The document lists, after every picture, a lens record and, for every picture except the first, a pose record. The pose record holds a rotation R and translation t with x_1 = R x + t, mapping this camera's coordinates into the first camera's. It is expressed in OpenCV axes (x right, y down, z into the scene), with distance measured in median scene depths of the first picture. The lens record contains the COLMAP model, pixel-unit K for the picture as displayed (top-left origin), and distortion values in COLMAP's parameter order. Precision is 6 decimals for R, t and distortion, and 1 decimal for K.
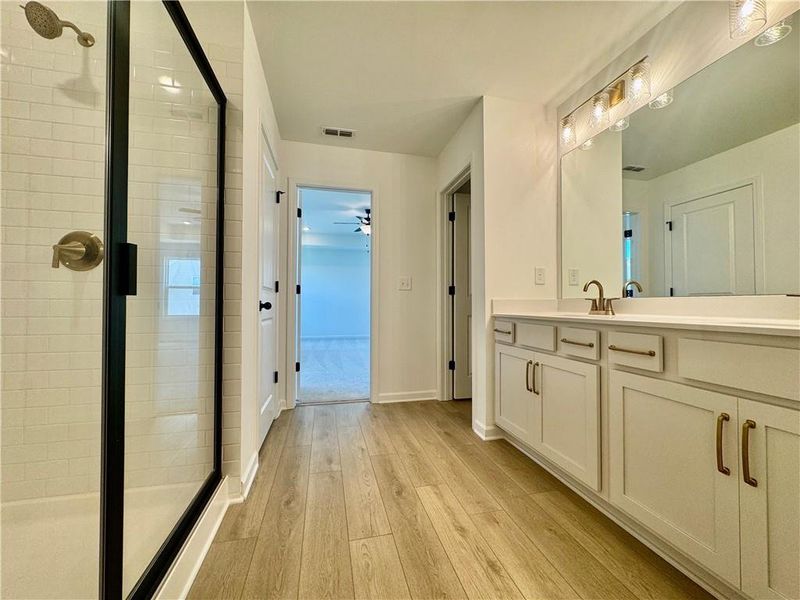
lens RADIAL K [[319.9, 0, 402.3], [0, 319.9, 302.7], [0, 0, 1]] dist [-0.000576, -0.000168]
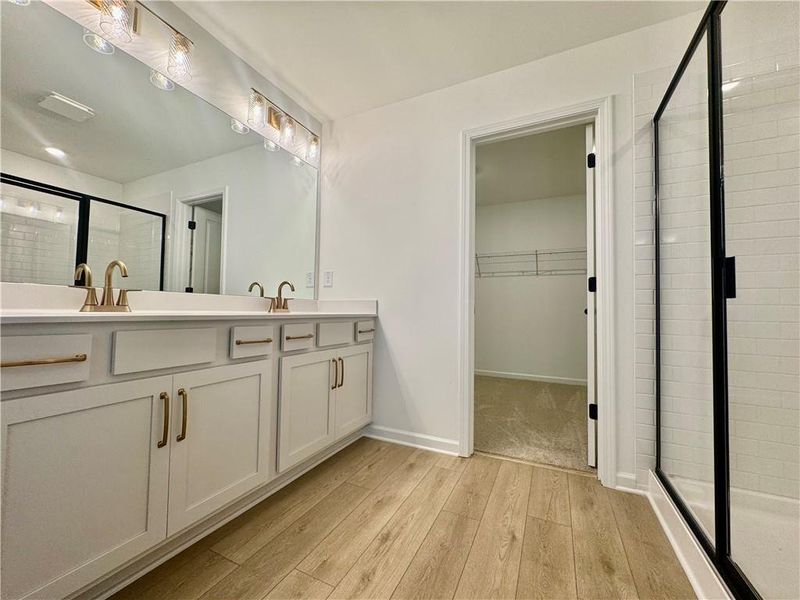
lens RADIAL K [[319.9, 0, 402.8], [0, 319.9, 300.7], [0, 0, 1]] dist [-0.000576, -0.000168]
pose [[-0.777467, -0.021112, 0.628569, -0.383414], [-0.048901, 0.998440, -0.026951, 0.014394], [-0.627020, -0.051691, -0.777286, 1.588651]]
